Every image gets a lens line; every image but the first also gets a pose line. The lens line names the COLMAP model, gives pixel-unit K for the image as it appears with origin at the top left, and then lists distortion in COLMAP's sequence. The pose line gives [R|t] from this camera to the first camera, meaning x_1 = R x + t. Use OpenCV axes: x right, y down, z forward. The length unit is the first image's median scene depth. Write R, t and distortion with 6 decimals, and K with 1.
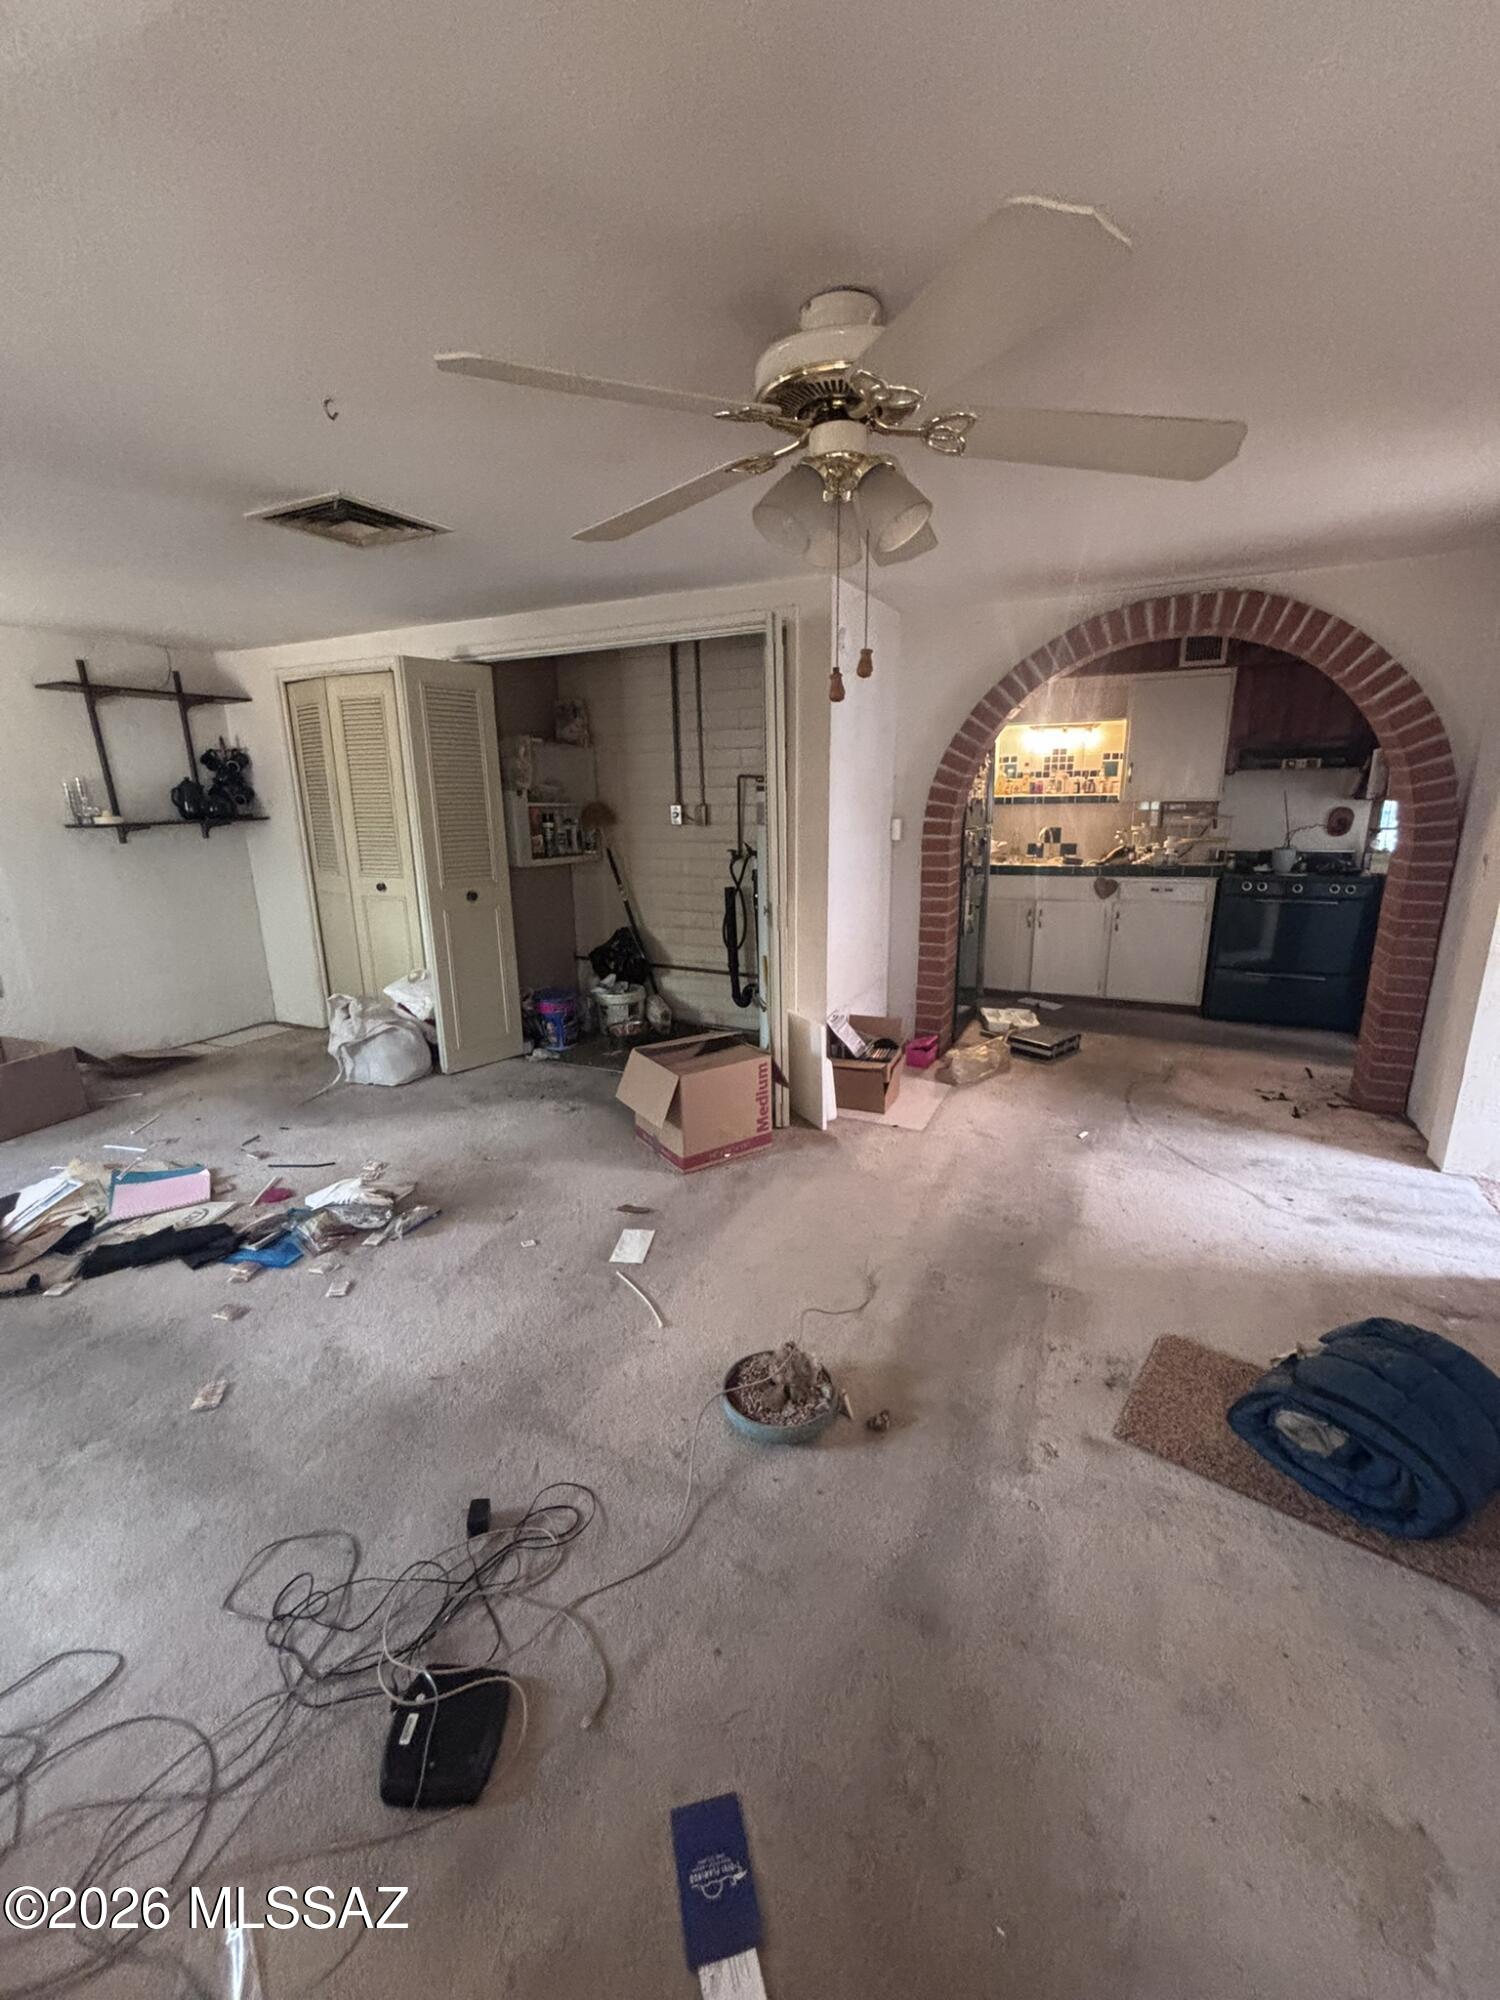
lens RADIAL K [[804.1, 0, 753.3], [0, 804.1, 997.3], [0, 0, 1]] dist [-0.009200, 0.006284]
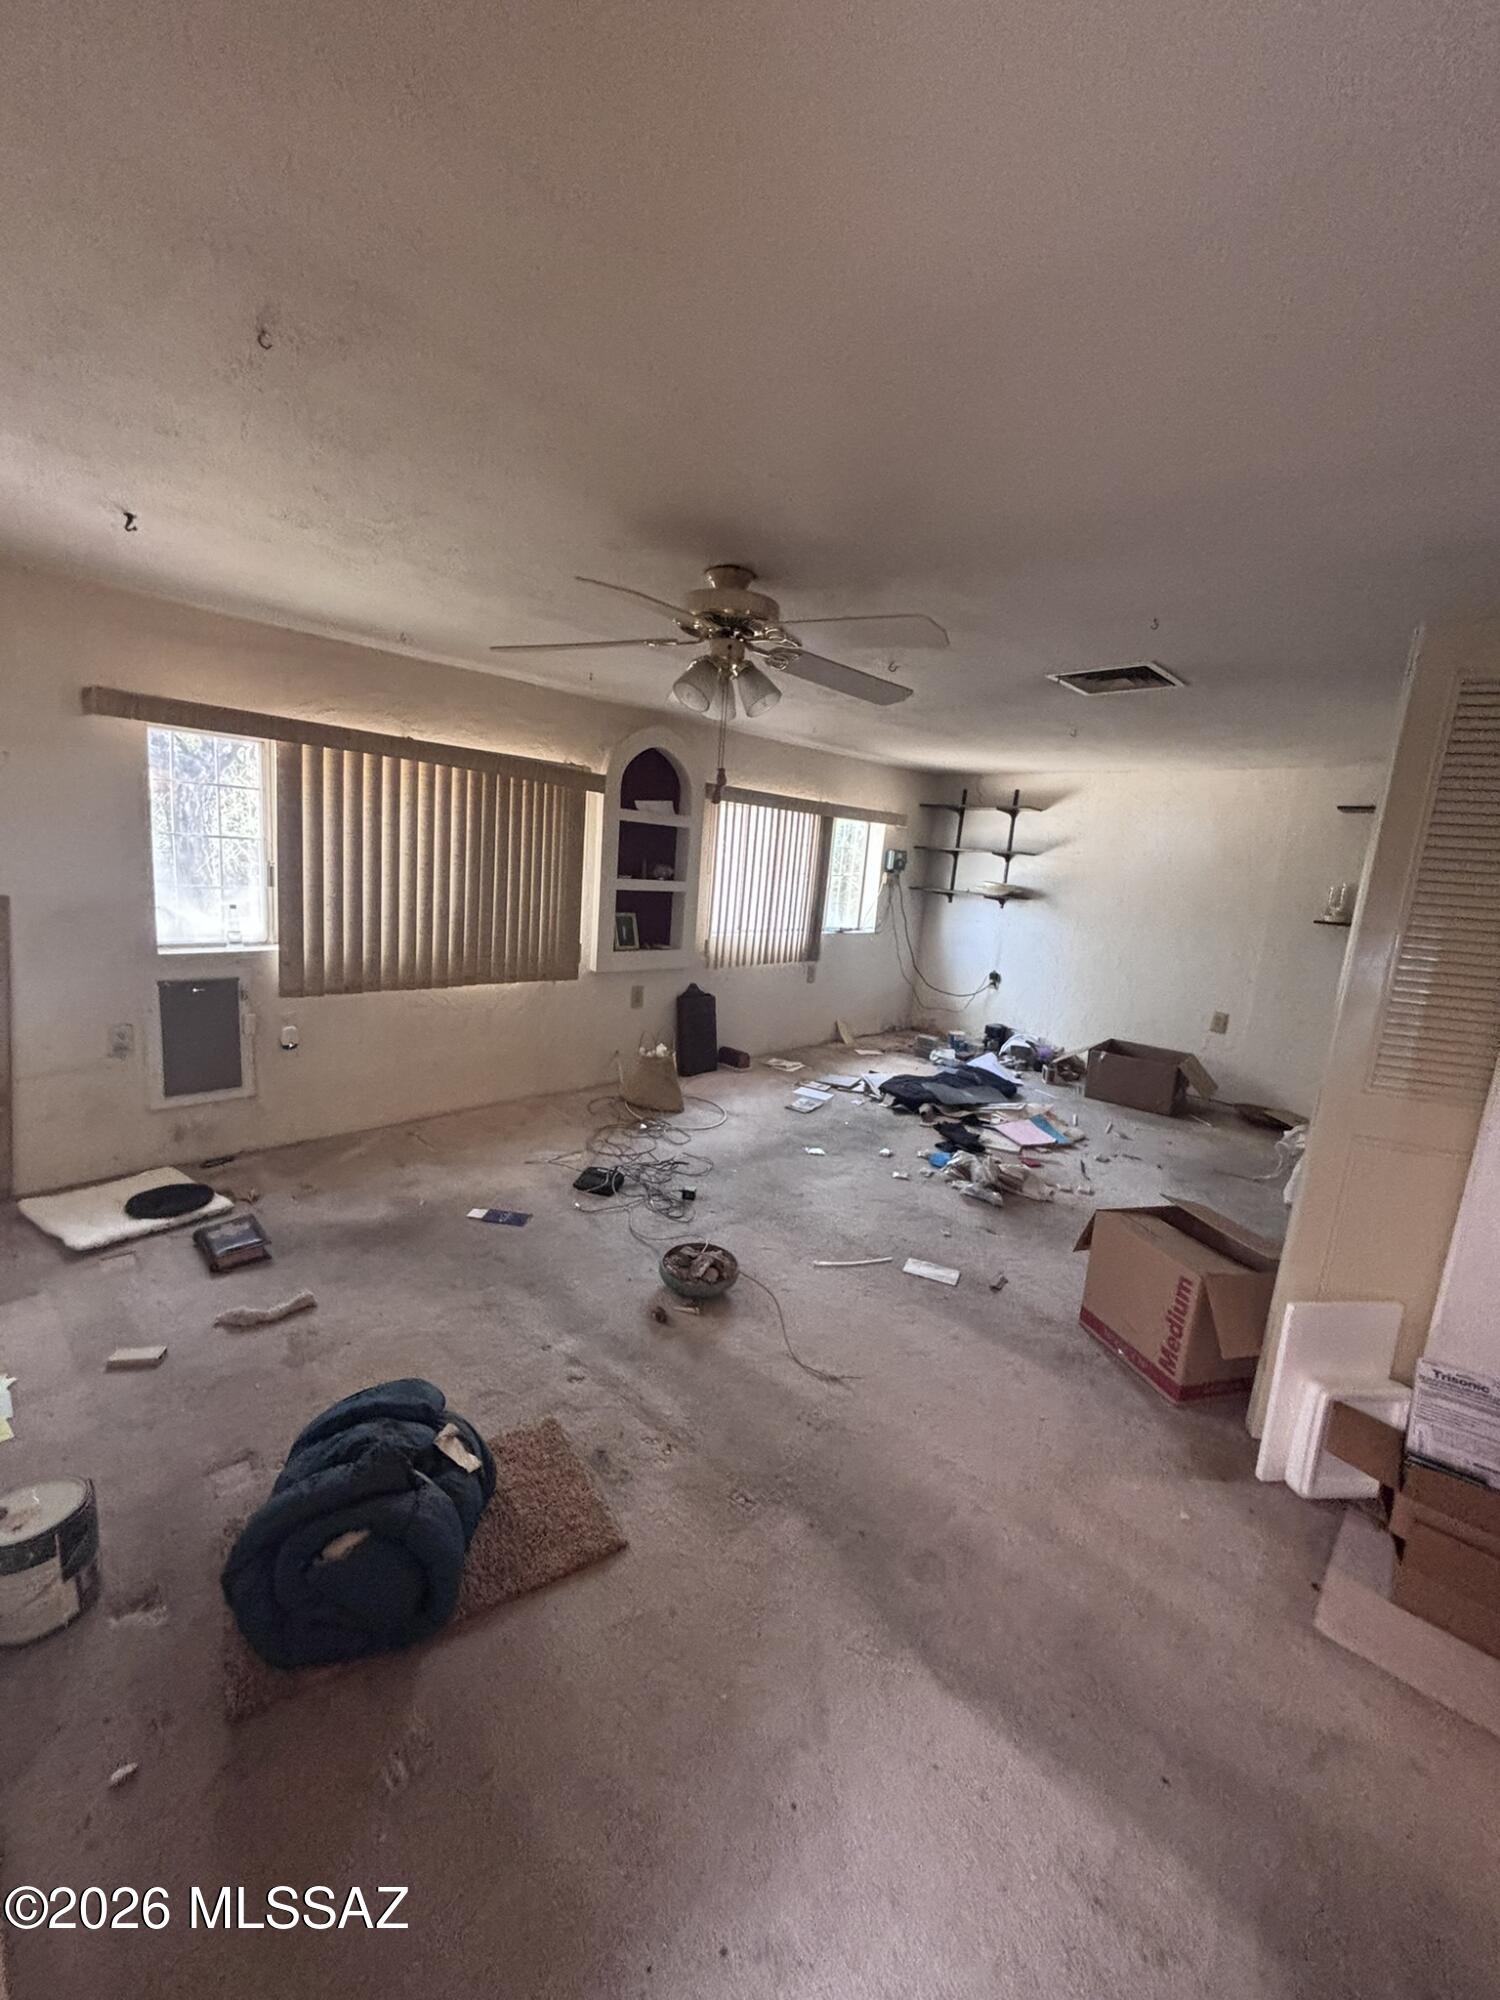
lens RADIAL K [[804.1, 0, 753.3], [0, 804.1, 997.3], [0, 0, 1]] dist [-0.009200, 0.006284]
pose [[-0.342698, 0.144250, -0.928305, 0.664589], [-0.301484, 0.918989, 0.254100, -0.181041], [0.889756, 0.366948, -0.271446, 0.683456]]
